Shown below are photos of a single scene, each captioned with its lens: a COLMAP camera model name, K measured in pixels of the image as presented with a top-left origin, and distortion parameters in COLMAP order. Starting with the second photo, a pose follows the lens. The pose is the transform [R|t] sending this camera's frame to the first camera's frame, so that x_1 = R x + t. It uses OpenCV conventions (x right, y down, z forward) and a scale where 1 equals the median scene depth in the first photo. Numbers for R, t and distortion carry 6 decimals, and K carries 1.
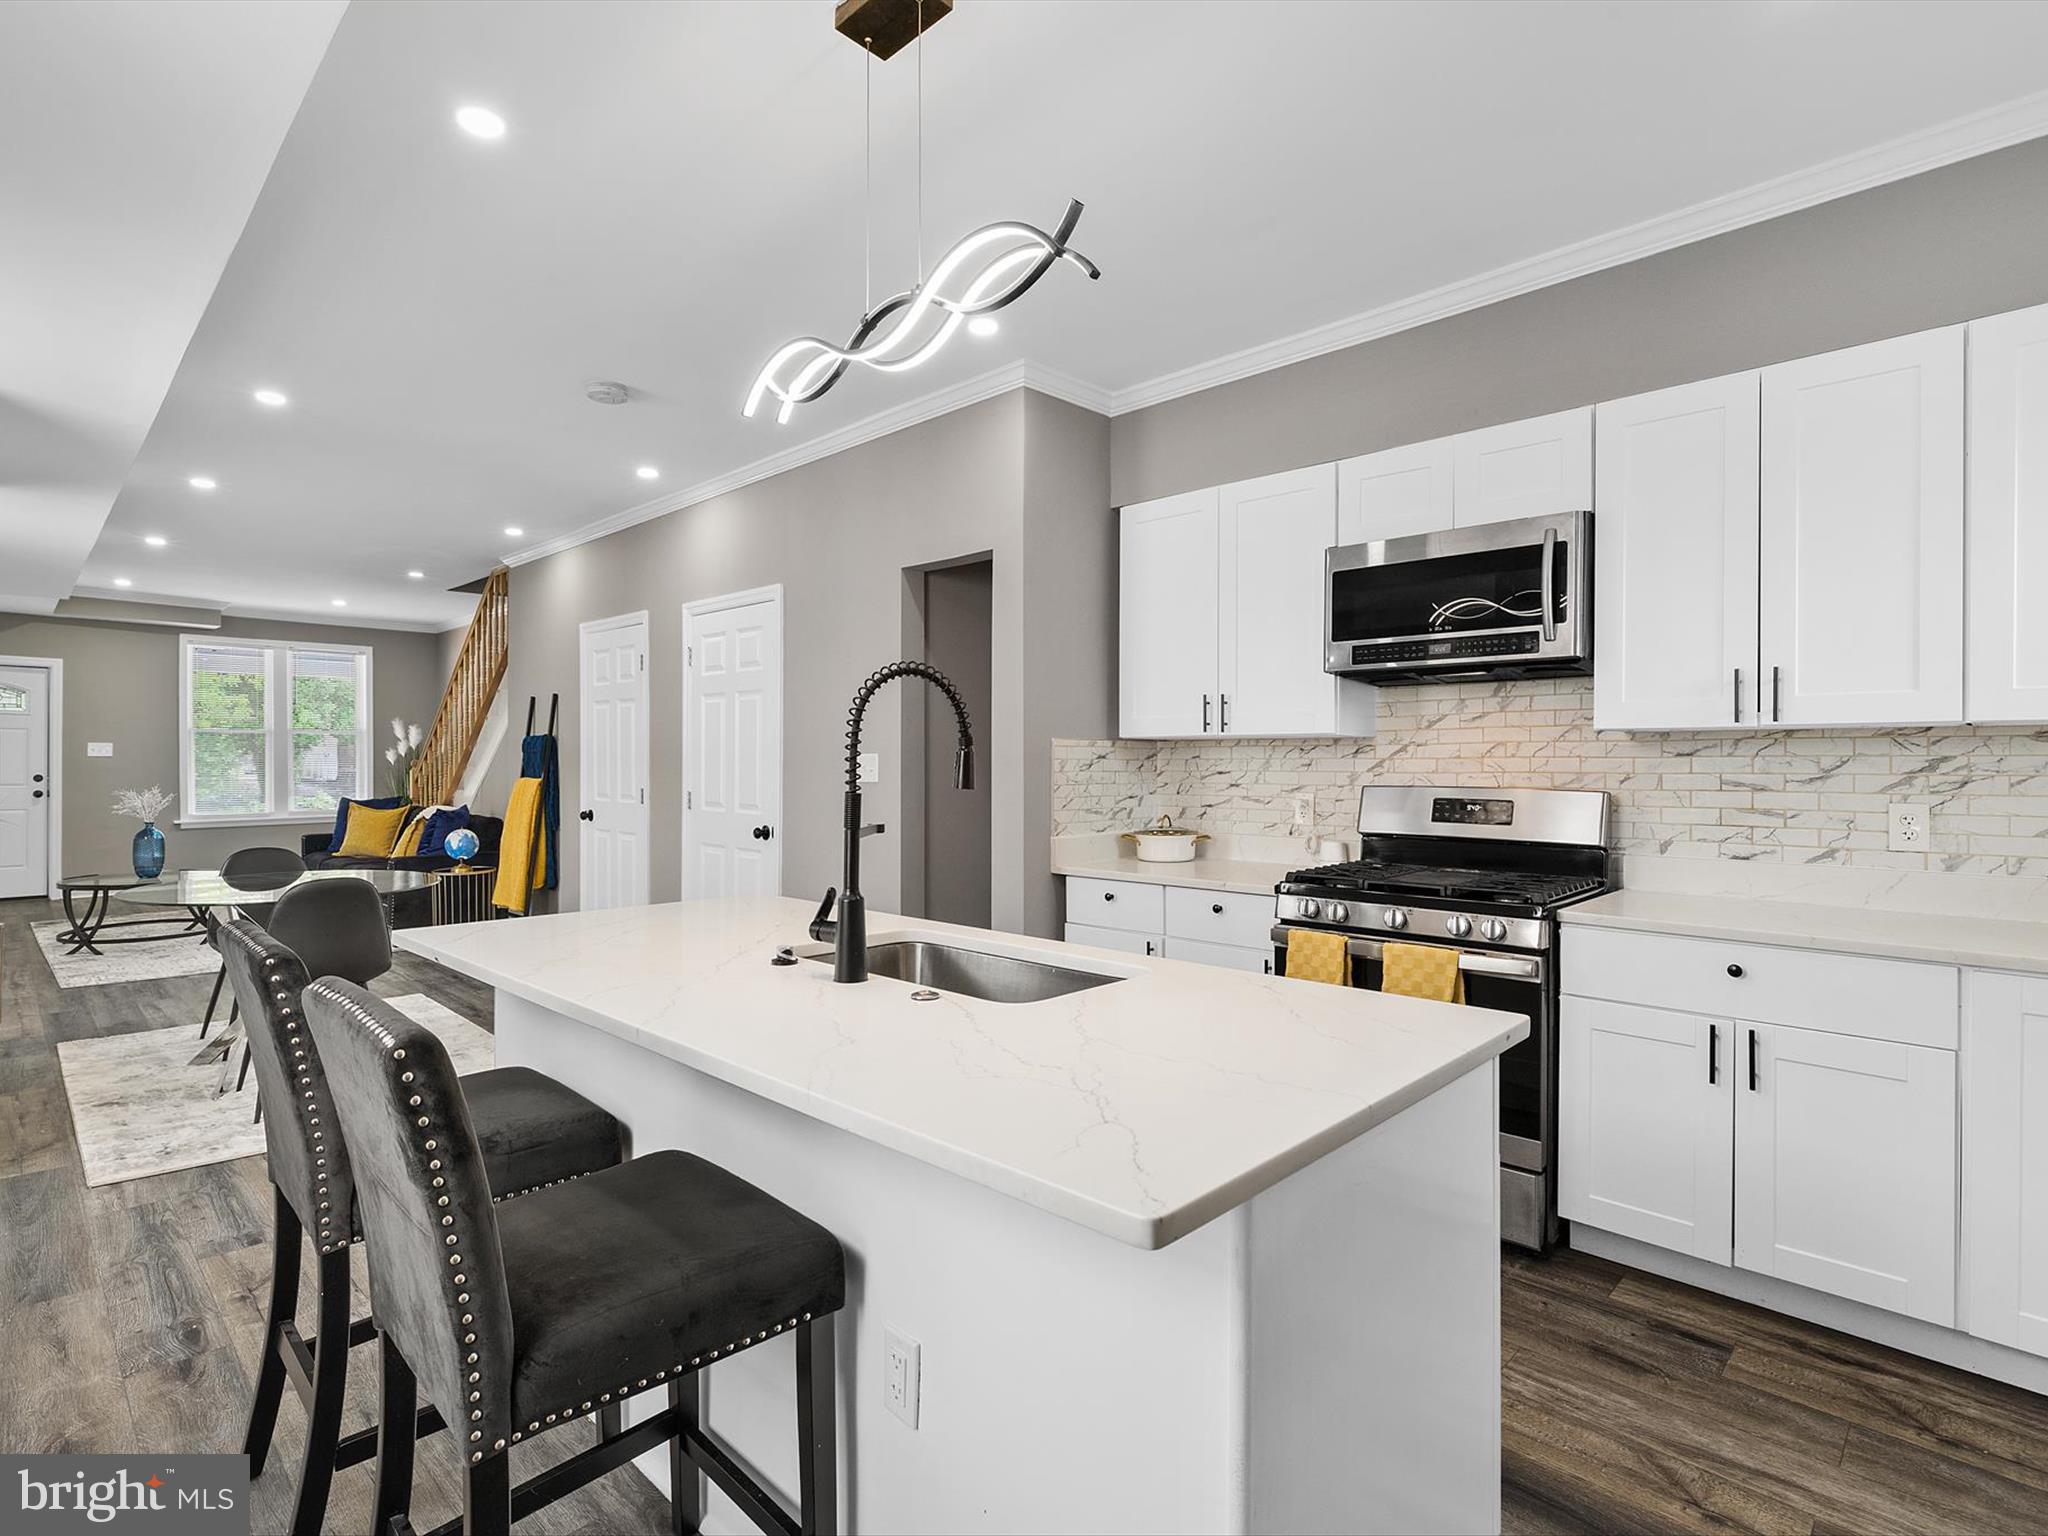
lens RADIAL K [[1002.5, 0, 1013.6], [0, 1002.5, 765.1], [0, 0, 1]] dist [-0.005773, 0.000346]
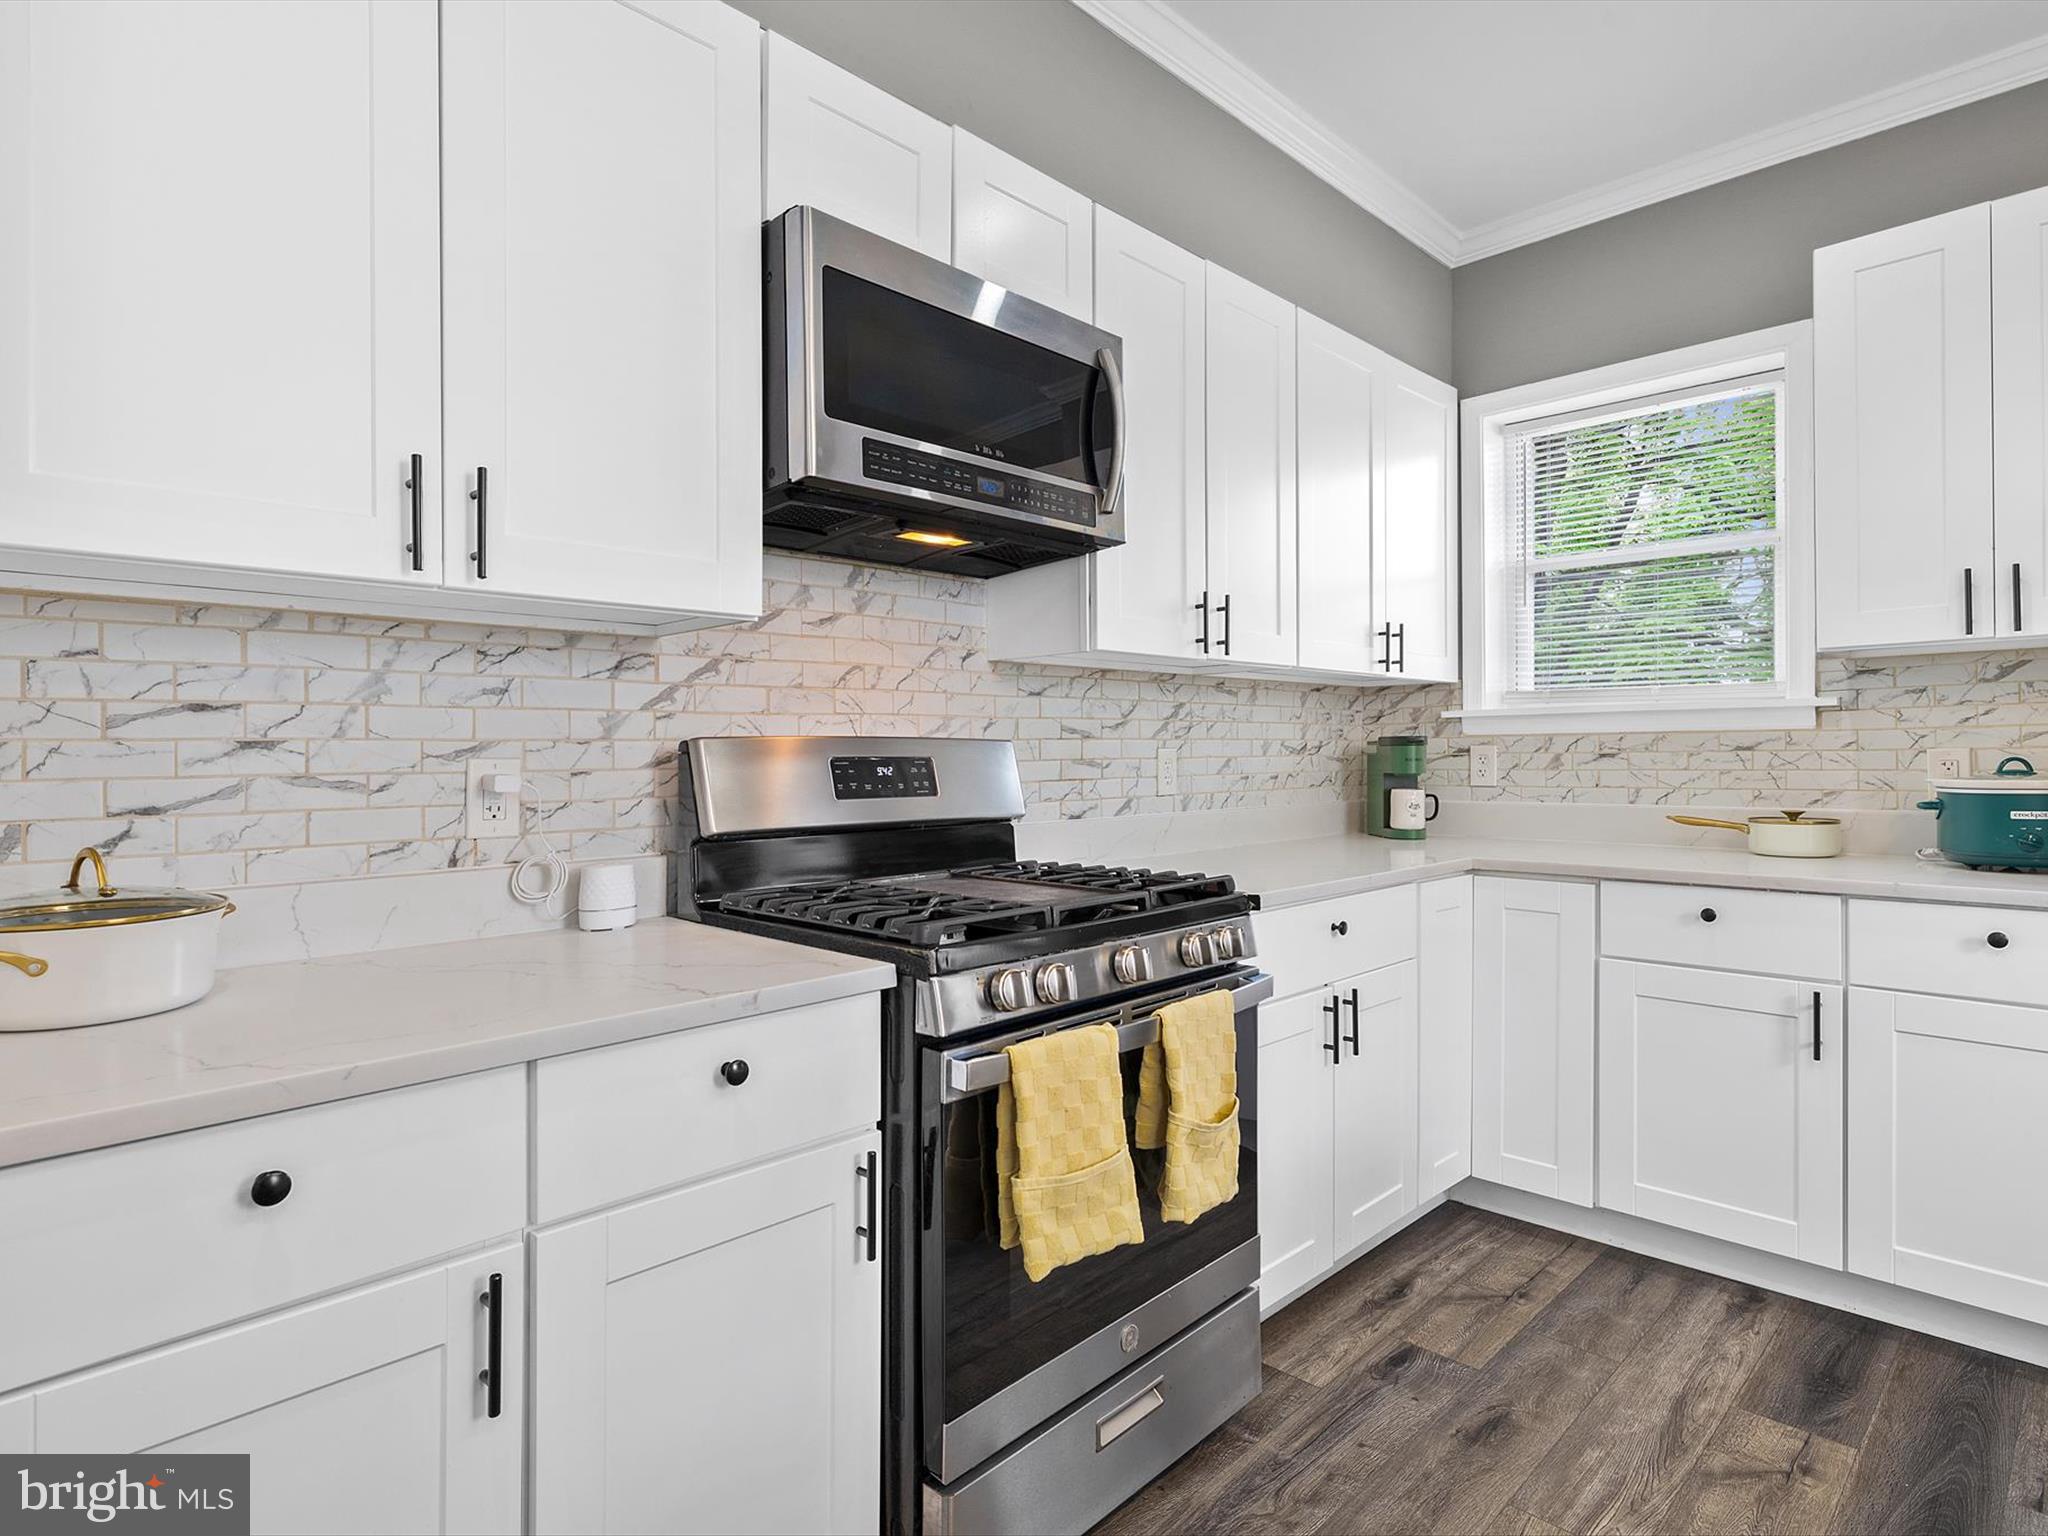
lens RADIAL K [[1099.9, 0, 1026.9], [0, 1099.9, 757.5], [0, 0, 1]] dist [0.001879, 0.000356]
pose [[0.011251, -0.004979, 0.999924, -0.211751], [0.013477, 0.999898, 0.004827, 0.037025], [-0.999846, 0.013421, 0.011317, 1.034046]]
